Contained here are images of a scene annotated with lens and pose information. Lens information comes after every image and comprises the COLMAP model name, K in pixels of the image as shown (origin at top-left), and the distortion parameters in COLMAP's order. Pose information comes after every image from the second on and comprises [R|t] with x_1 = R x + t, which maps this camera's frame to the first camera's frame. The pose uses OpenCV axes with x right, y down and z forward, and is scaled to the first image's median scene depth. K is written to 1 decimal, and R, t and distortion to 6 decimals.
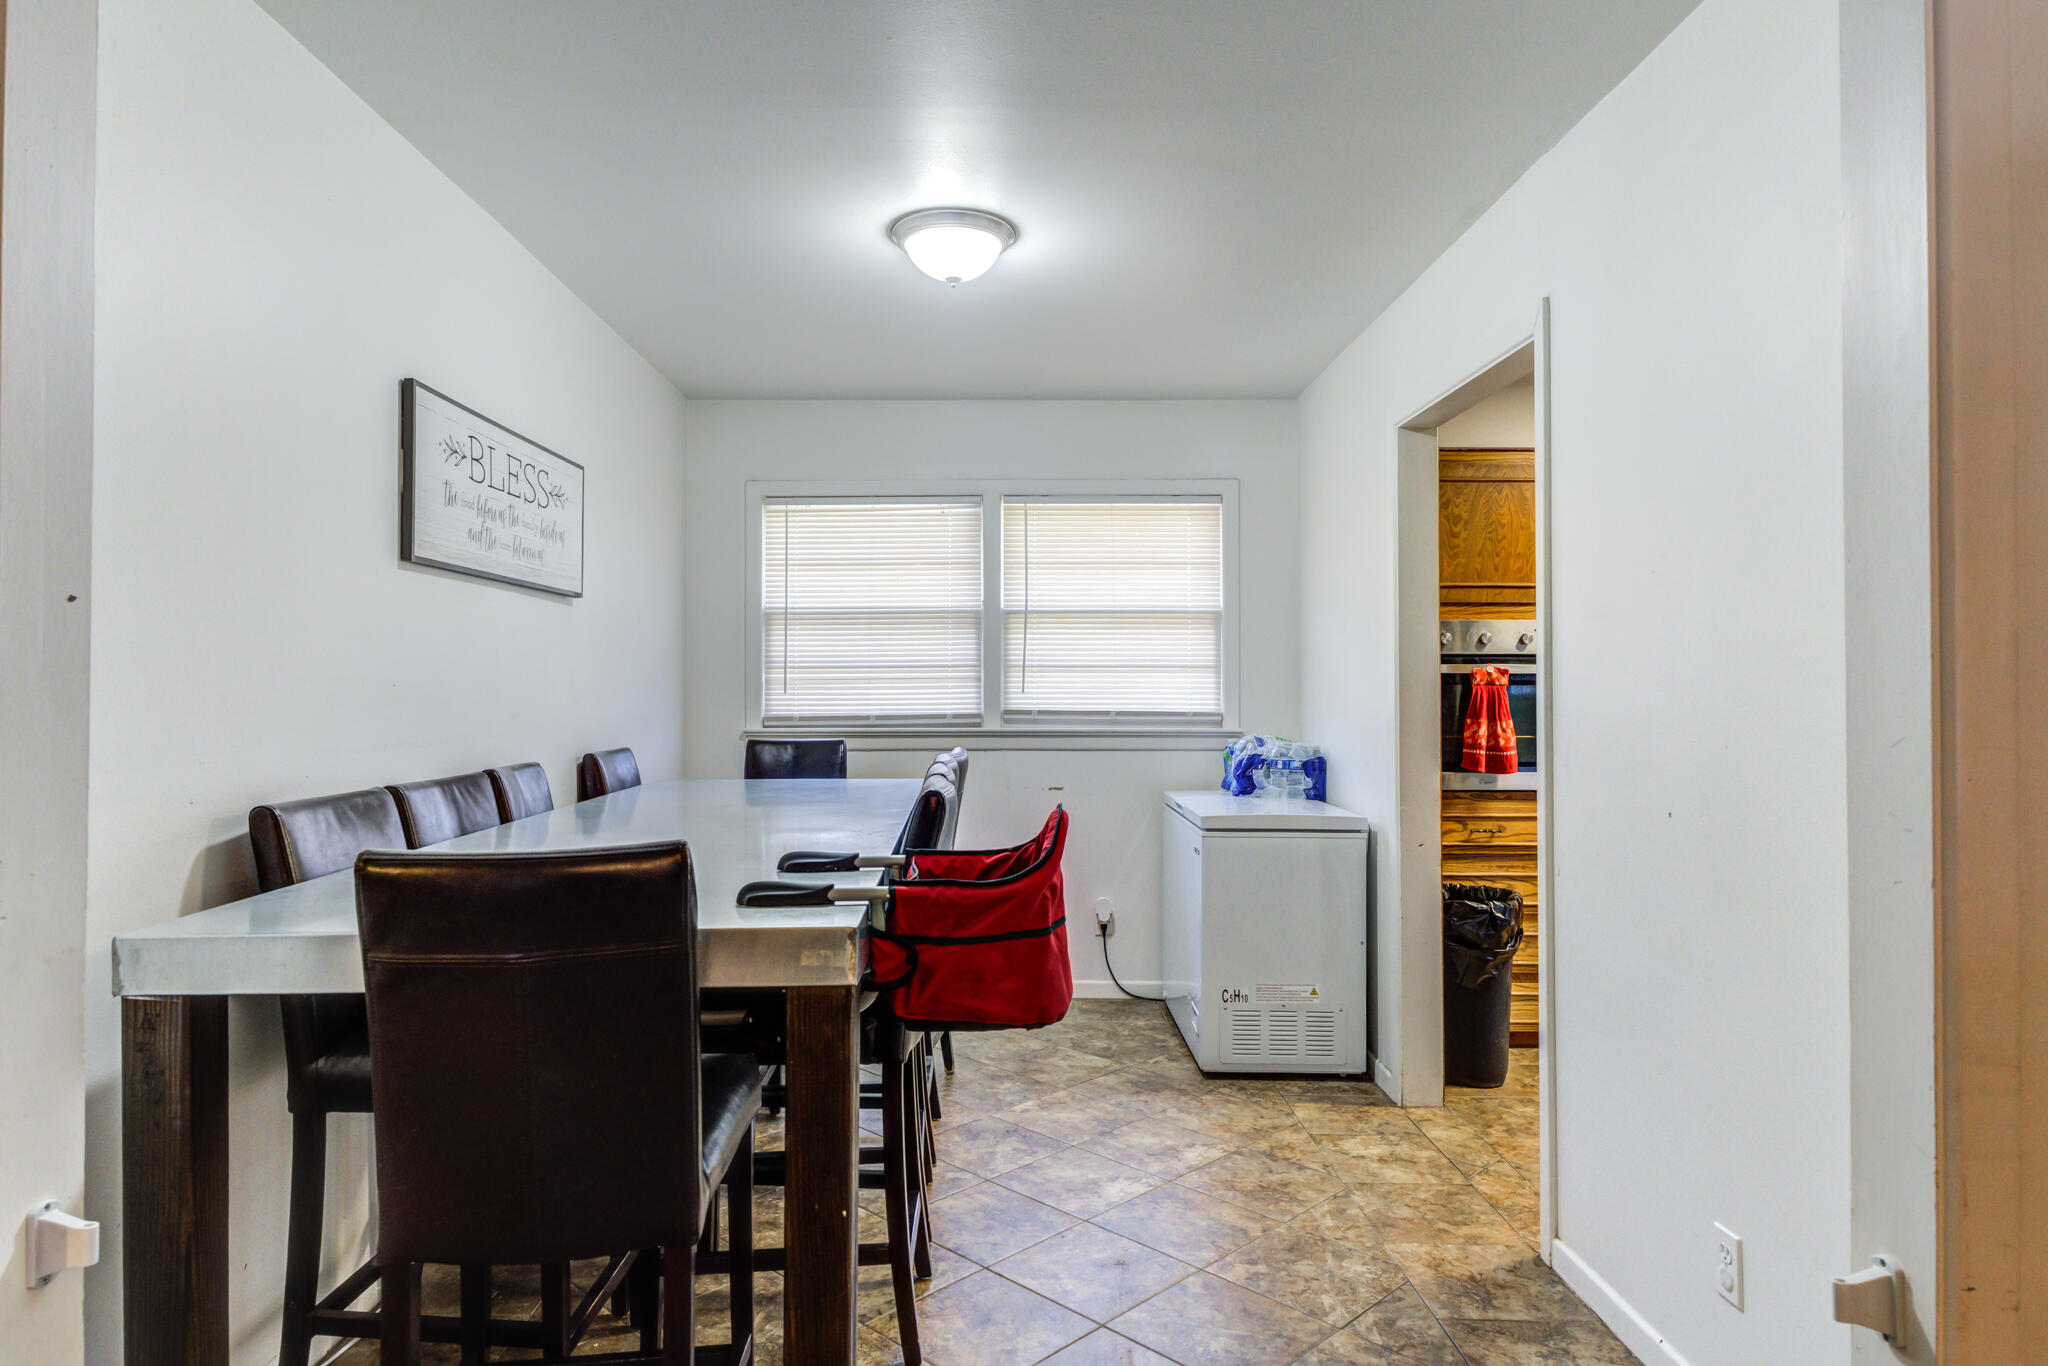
lens RADIAL K [[1128.6, 0, 961.9], [0, 1128.6, 668.8], [0, 0, 1]] dist [0.028700, 0.000198]
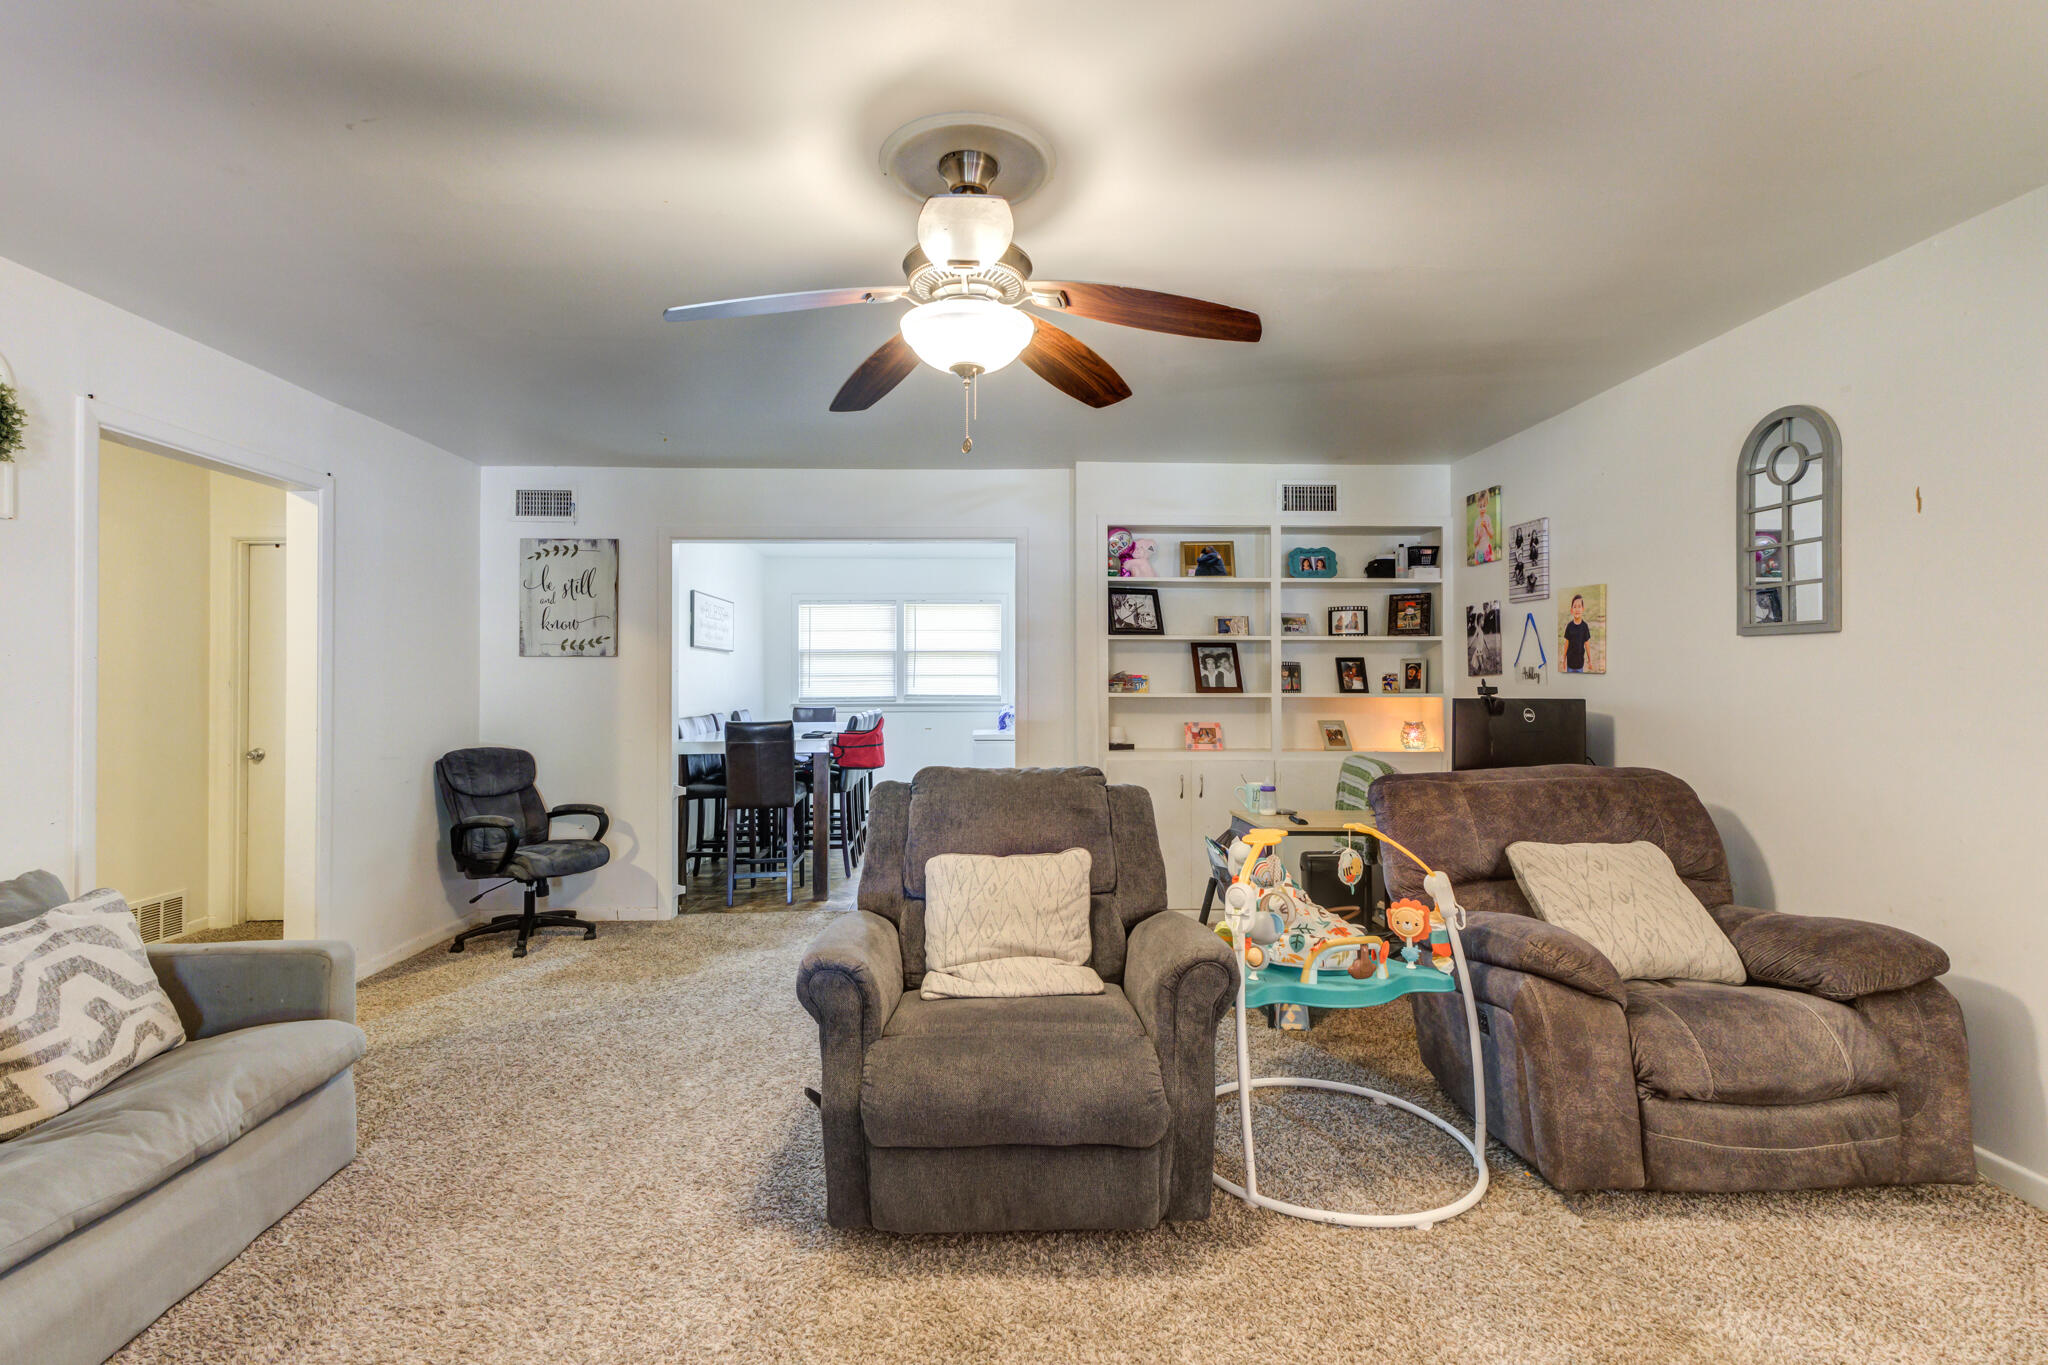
lens RADIAL K [[1015.4, 0, 985.4], [0, 1015.4, 673.9], [0, 0, 1]] dist [0.027068, 0.000904]
pose [[0.999723, -0.003196, 0.023316, 0.173435], [0.002983, 0.999954, 0.009164, -0.027088], [-0.023344, -0.009092, 0.999686, -1.215588]]
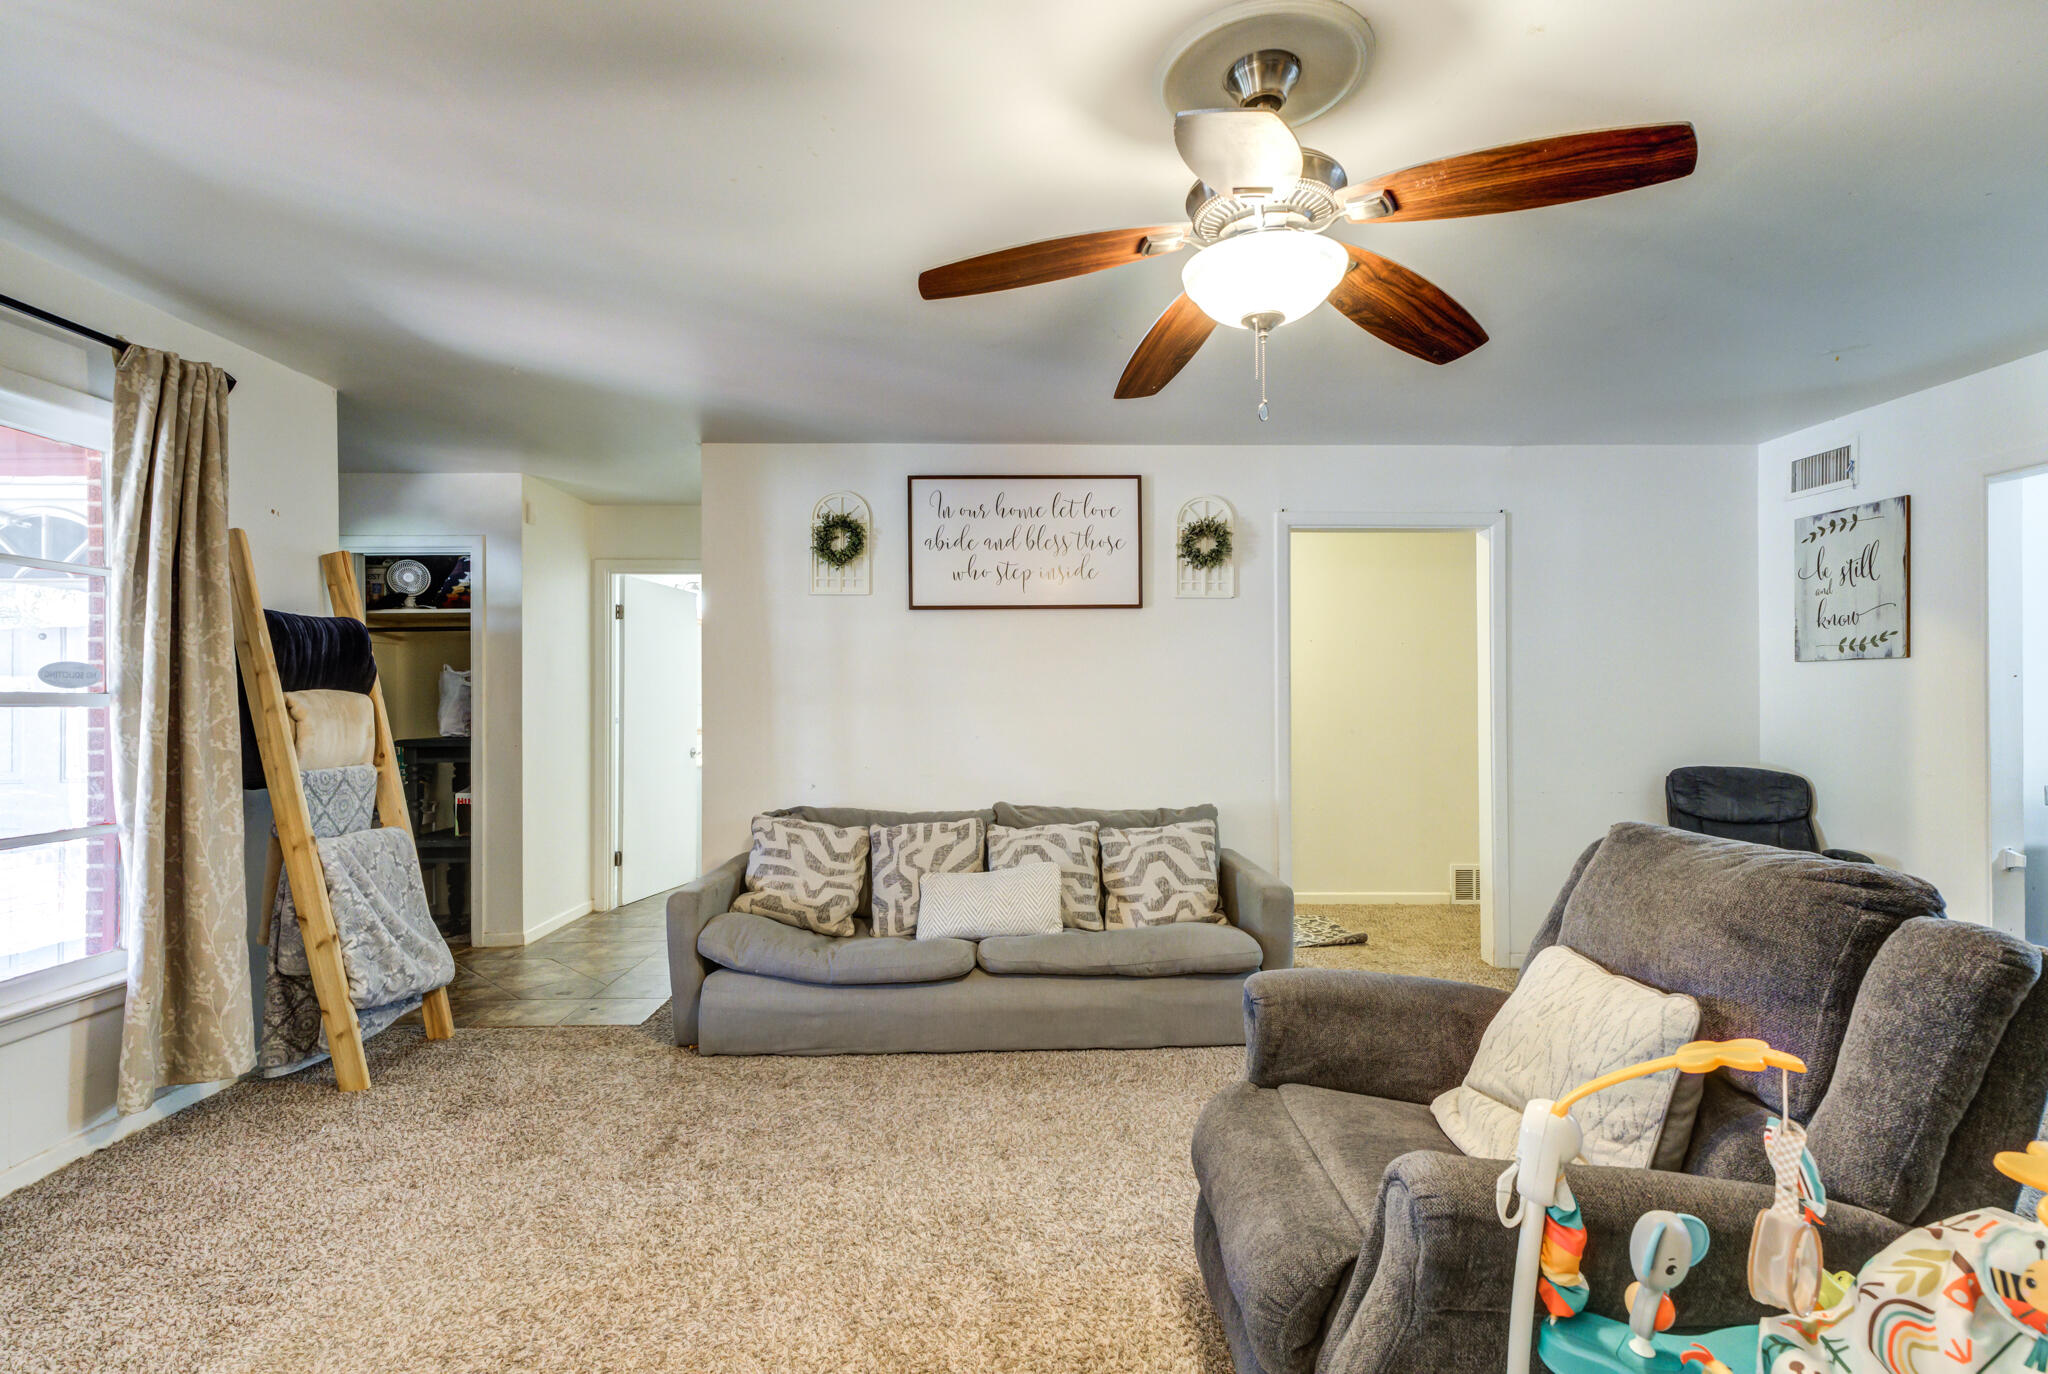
lens RADIAL K [[953.8, 0, 971.4], [0, 953.8, 691.4], [0, 0, 1]] dist [0.021236, -0.000388]
pose [[-0.023657, -0.006605, -0.999698, 0.728396], [0.017936, 0.999814, -0.007030, -0.015091], [0.999559, -0.018097, -0.023534, -0.673026]]
